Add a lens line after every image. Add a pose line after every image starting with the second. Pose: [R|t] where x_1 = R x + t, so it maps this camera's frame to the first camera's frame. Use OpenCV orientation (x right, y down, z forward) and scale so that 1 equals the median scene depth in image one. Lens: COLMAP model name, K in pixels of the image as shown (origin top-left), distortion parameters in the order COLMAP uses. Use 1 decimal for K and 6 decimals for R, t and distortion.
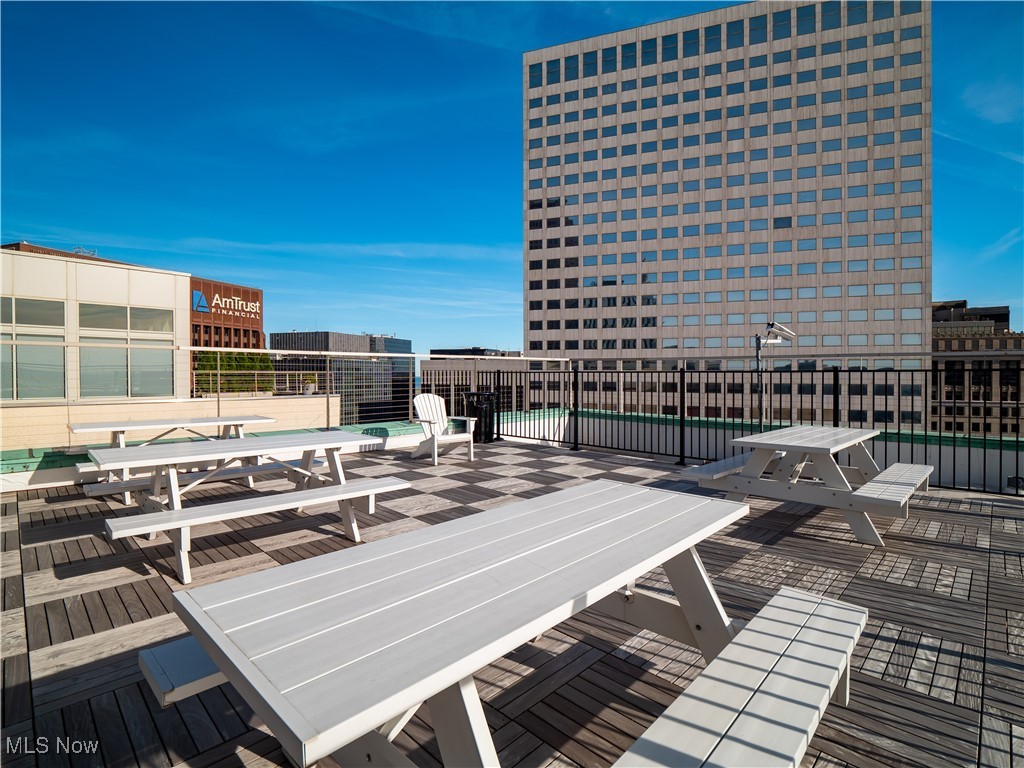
lens RADIAL K [[500.4, 0, 524.1], [0, 500.4, 381.2], [0, 0, 1]] dist [-0.000897, -0.000204]
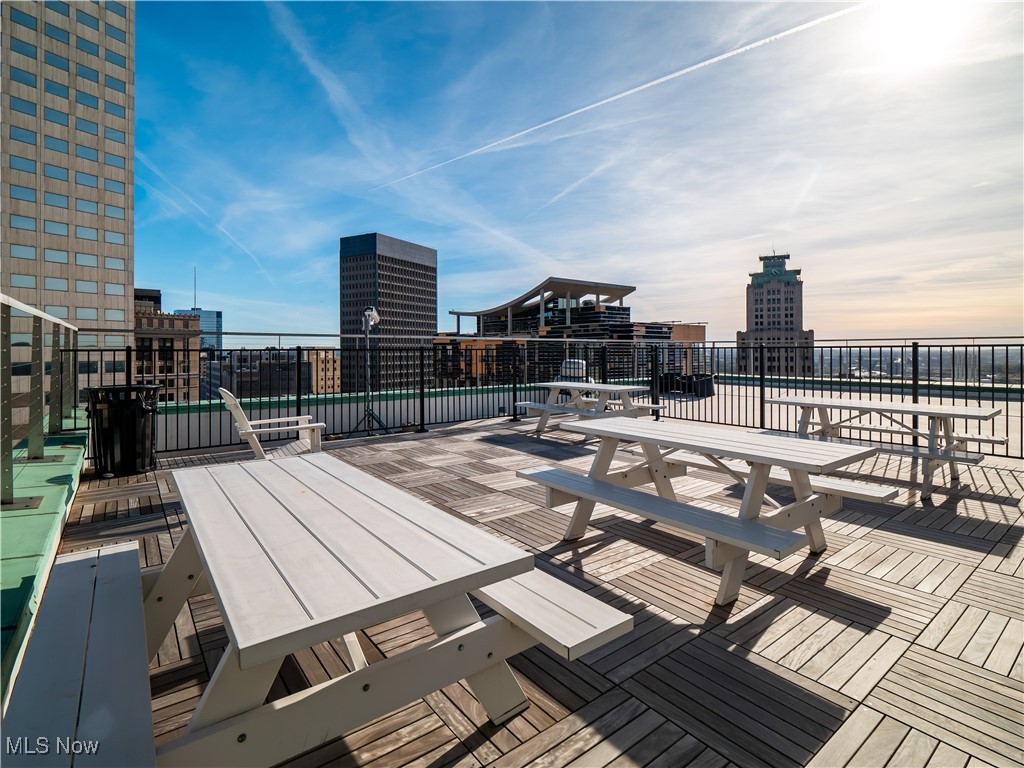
lens RADIAL K [[502.2, 0, 513.7], [0, 502.2, 349.4], [0, 0, 1]] dist [0.000402, 0.000006]
pose [[0.157094, -0.003819, 0.987576, -0.100000], [0.019204, 0.999815, 0.000812, -0.002065], [-0.987397, 0.018838, 0.157139, 0.080169]]
